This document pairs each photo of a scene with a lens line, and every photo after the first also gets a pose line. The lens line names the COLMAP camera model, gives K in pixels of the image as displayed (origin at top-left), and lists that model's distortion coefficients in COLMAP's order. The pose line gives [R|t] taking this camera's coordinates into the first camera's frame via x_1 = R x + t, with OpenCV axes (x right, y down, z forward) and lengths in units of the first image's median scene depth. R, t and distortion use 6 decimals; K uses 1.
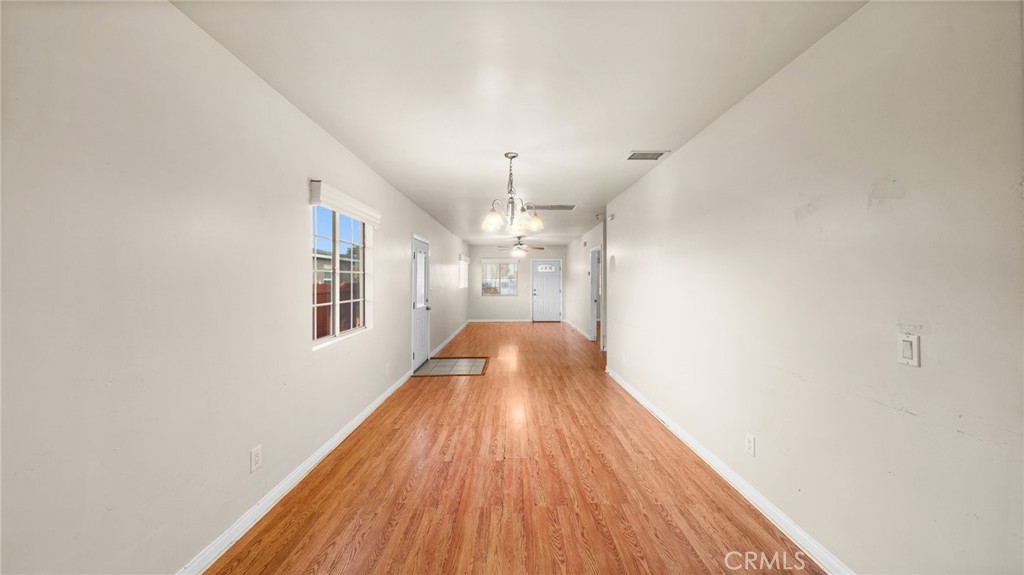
lens RADIAL K [[356.9, 0, 506.2], [0, 356.9, 280.3], [0, 0, 1]] dist [-0.000885, -0.000015]
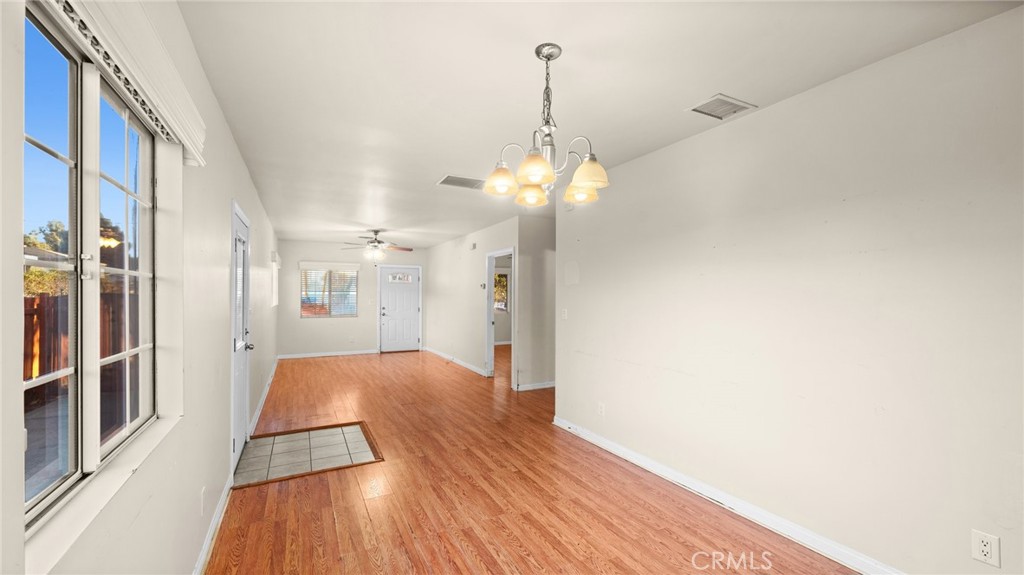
lens RADIAL K [[422.7, 0, 510.8], [0, 422.7, 296.4], [0, 0, 1]] dist [0.000219, 0.000268]
pose [[0.886212, 0.002702, 0.463272, -0.109205], [-0.005214, 0.999978, 0.004142, -0.001084], [-0.463251, -0.006086, 0.886206, 0.170275]]
